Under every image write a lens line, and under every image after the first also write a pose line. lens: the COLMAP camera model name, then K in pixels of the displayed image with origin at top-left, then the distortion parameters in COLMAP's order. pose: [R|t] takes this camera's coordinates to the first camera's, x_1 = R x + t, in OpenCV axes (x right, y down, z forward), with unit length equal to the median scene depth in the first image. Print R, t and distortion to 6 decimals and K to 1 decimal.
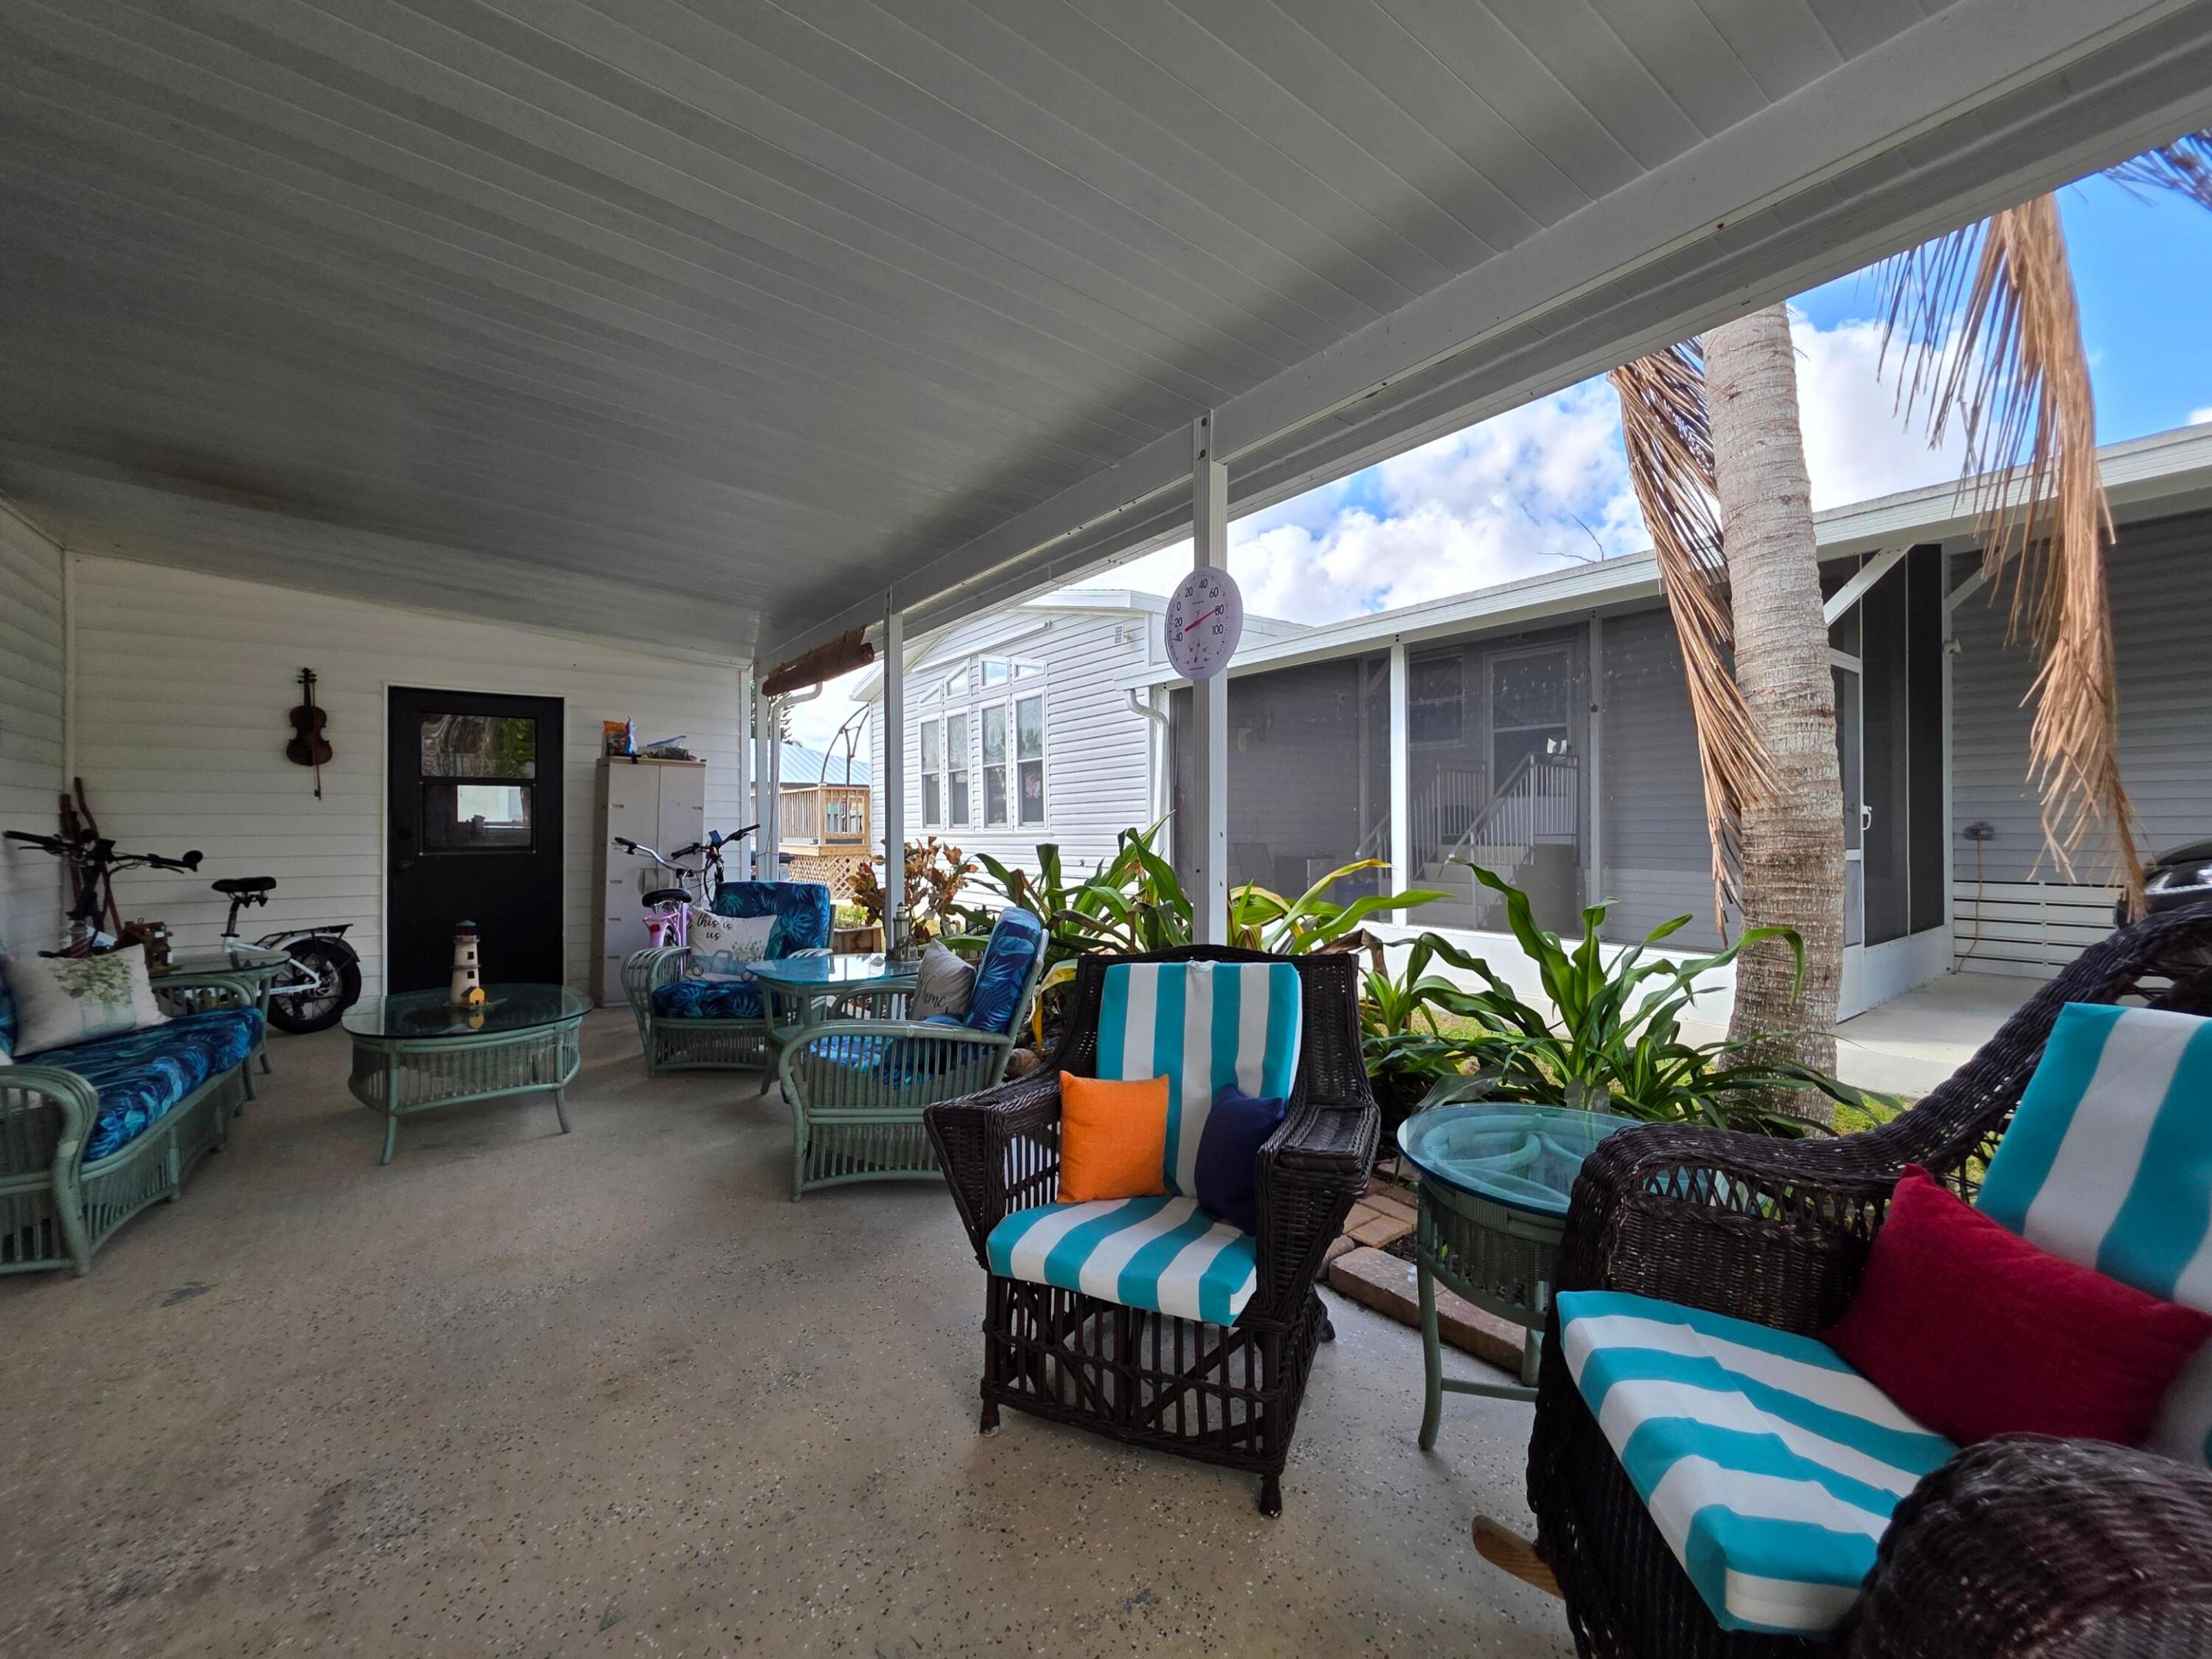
lens RADIAL K [[884.1, 0, 1115.1], [0, 884.1, 825.4], [0, 0, 1]] dist [-0.001368, 0.000067]
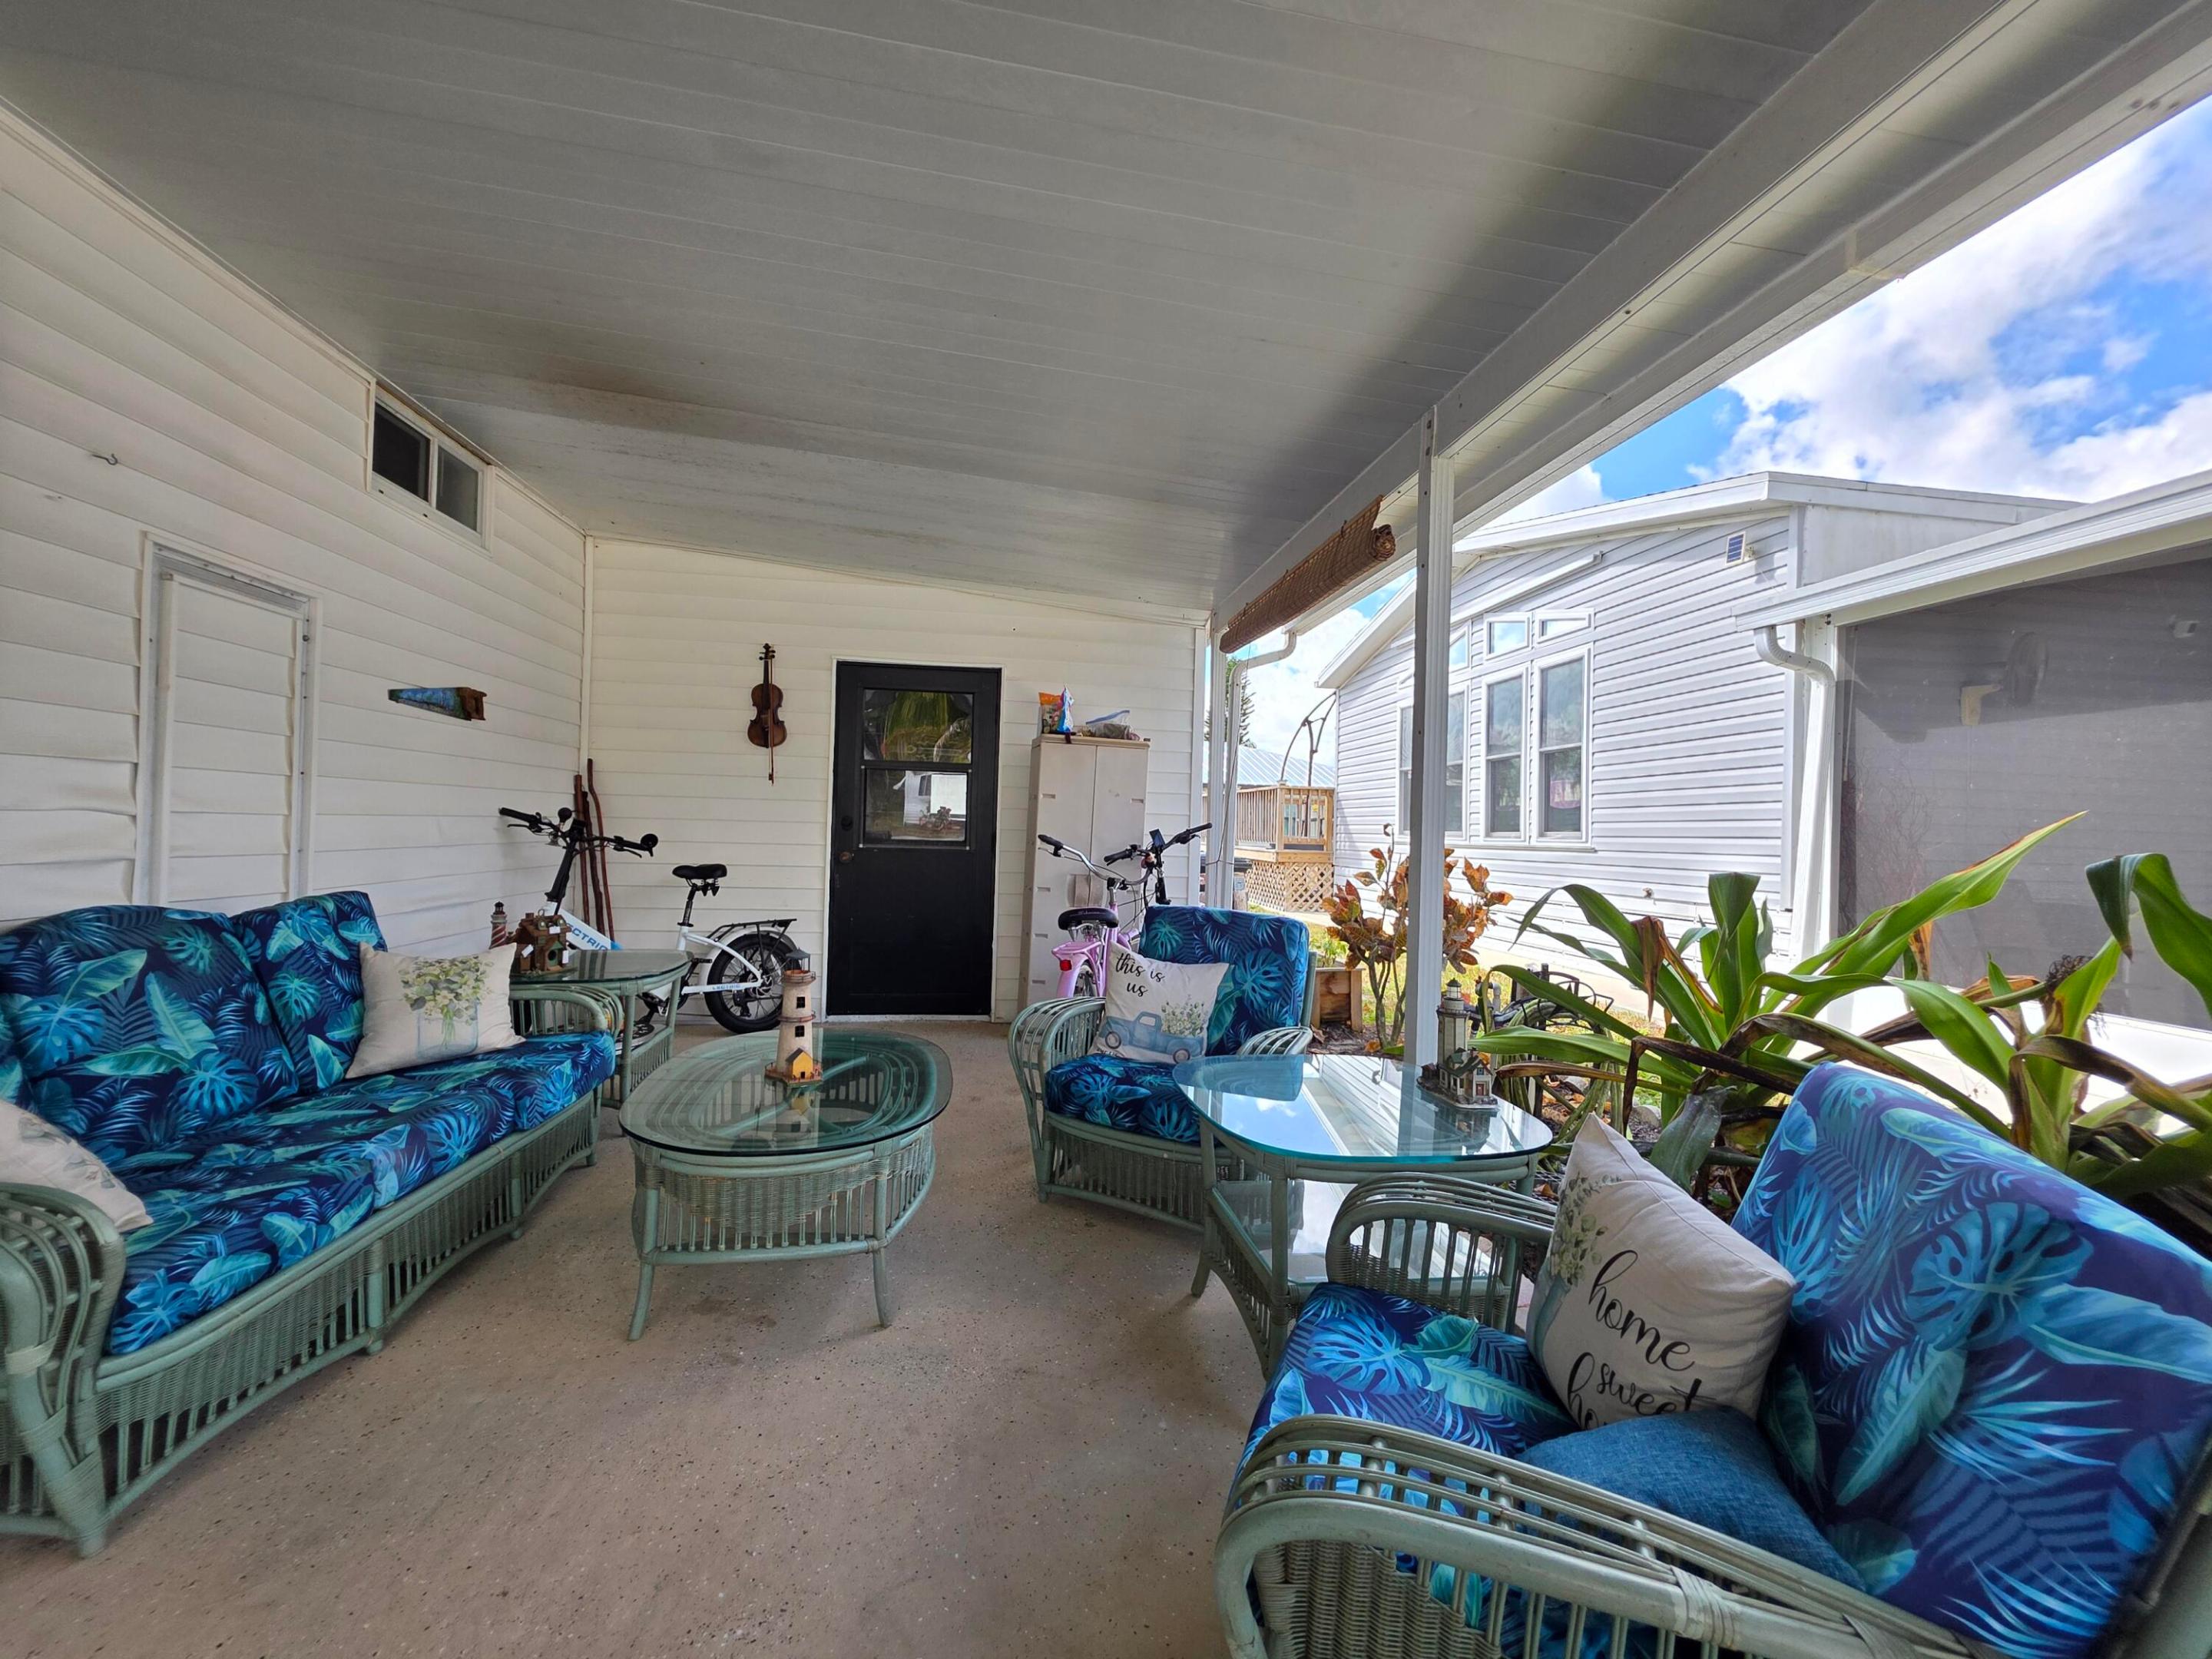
lens RADIAL K [[884.1, 0, 1115.1], [0, 884.1, 825.4], [0, 0, 1]] dist [-0.001368, 0.000067]
pose [[0.878171, 0.028263, -0.477512, -0.143020], [-0.031153, 0.999513, 0.001868, 0.002057], [0.477332, 0.013236, 0.878623, 0.374106]]
